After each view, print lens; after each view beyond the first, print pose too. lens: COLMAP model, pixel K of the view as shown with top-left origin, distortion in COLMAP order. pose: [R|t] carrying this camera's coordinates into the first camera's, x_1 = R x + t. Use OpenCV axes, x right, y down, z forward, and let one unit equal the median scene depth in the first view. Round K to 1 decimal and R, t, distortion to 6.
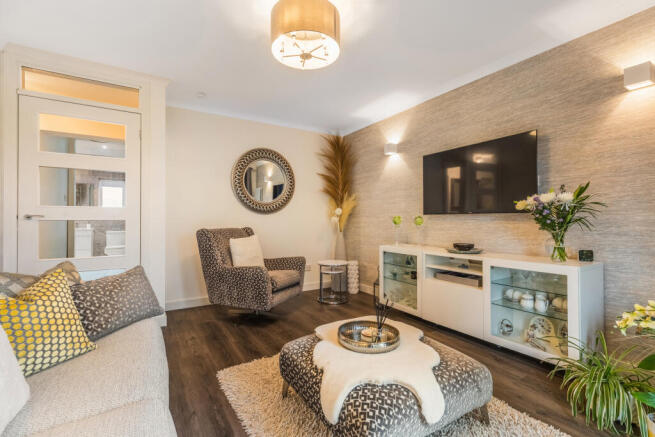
lens RADIAL K [[297.7, 0, 328.6], [0, 297.7, 220.1], [0, 0, 1]] dist [0.000099, -0.000018]
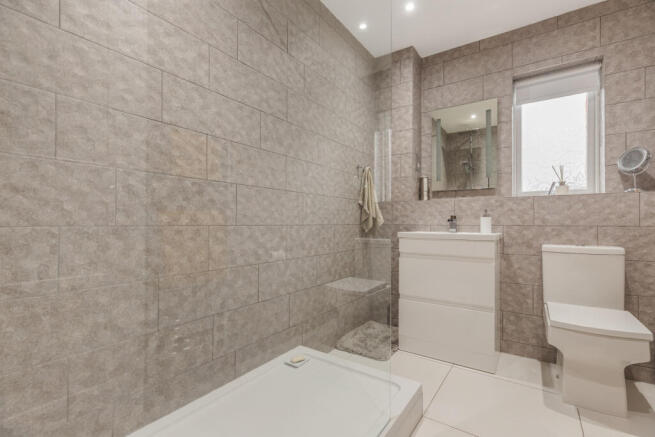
lens RADIAL K [[297.7, 0, 328.8], [0, 297.7, 219.2], [0, 0, 1]] dist [0.000099, -0.000018]
pose [[0.393494, -0.005639, -0.919310, -0.540632], [0.007061, 0.999970, -0.003111, 0.013341], [0.919300, -0.005266, 0.393522, 0.672991]]
